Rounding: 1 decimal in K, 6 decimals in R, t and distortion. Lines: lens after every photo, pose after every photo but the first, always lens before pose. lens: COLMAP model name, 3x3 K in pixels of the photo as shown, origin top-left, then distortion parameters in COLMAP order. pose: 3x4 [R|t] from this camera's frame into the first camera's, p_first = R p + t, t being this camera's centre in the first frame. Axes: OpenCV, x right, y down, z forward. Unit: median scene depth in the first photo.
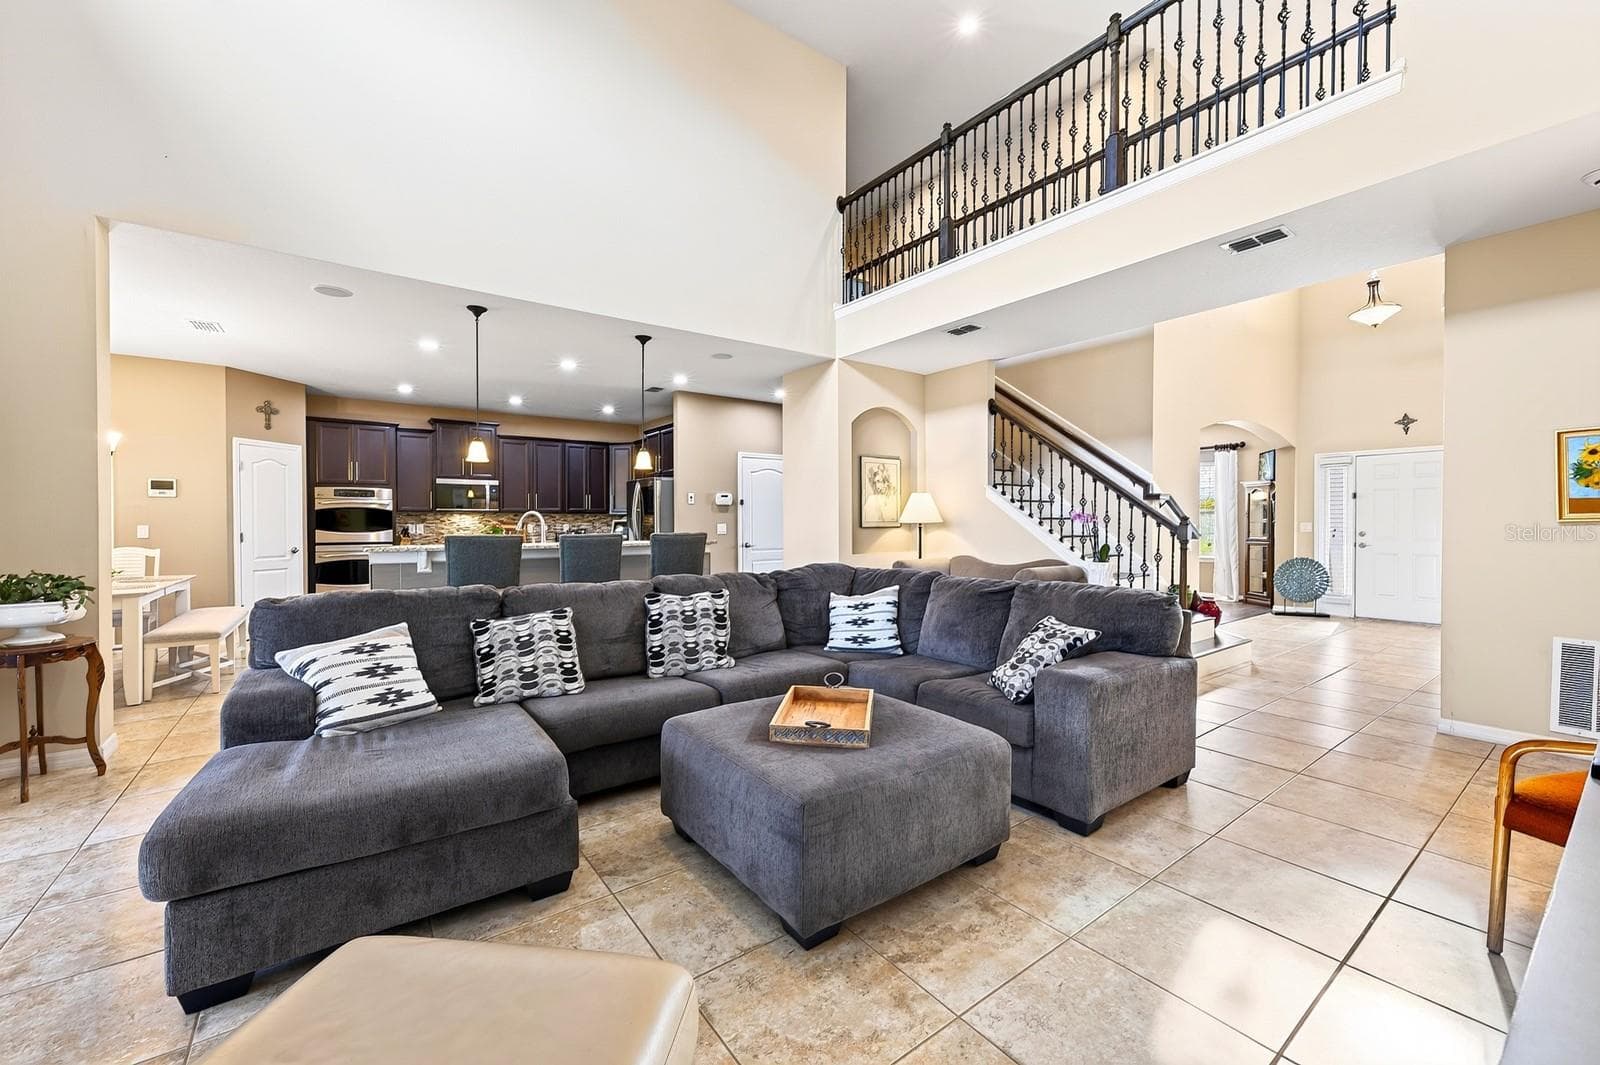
lens RADIAL K [[622.8, 0, 765.1], [0, 622.8, 517.7], [0, 0, 1]] dist [-0.000299, -0.000437]
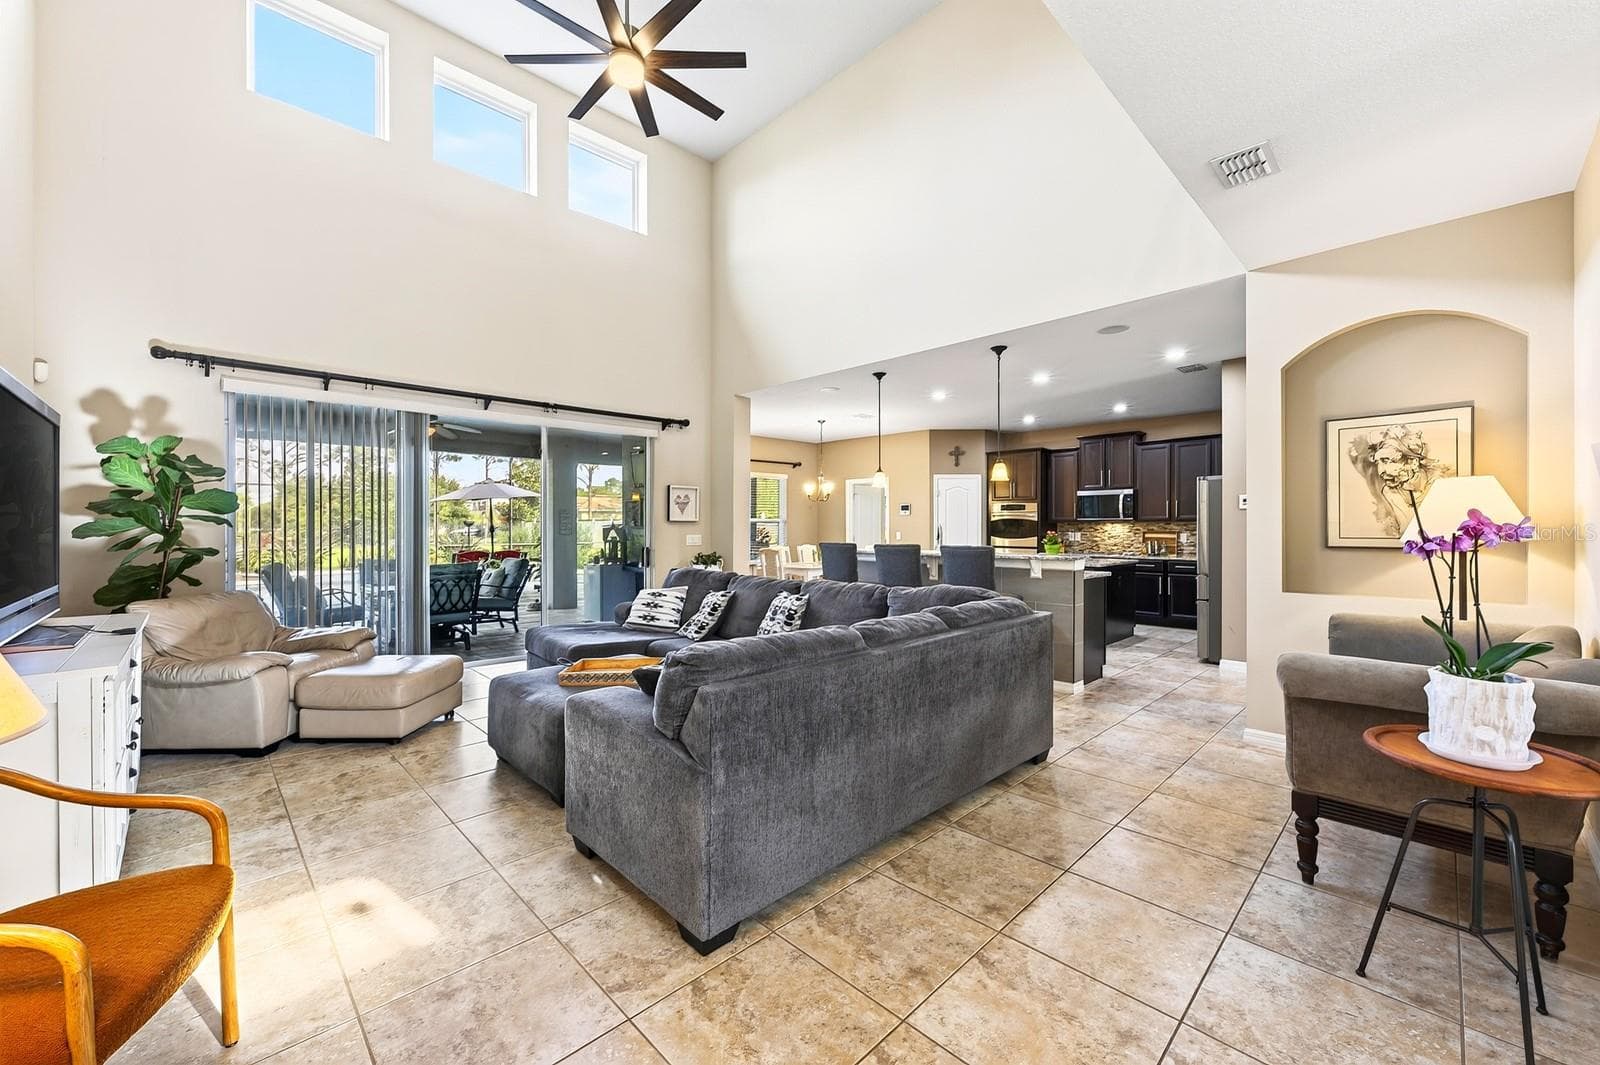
lens RADIAL K [[622.8, 0, 794.6], [0, 622.8, 538.6], [0, 0, 1]] dist [-0.000299, -0.000437]
pose [[0.141790, 0.020740, -0.989679, 0.620511], [0.001287, 0.999776, 0.021136, -0.004431], [0.989896, -0.004271, 0.141732, 0.438385]]
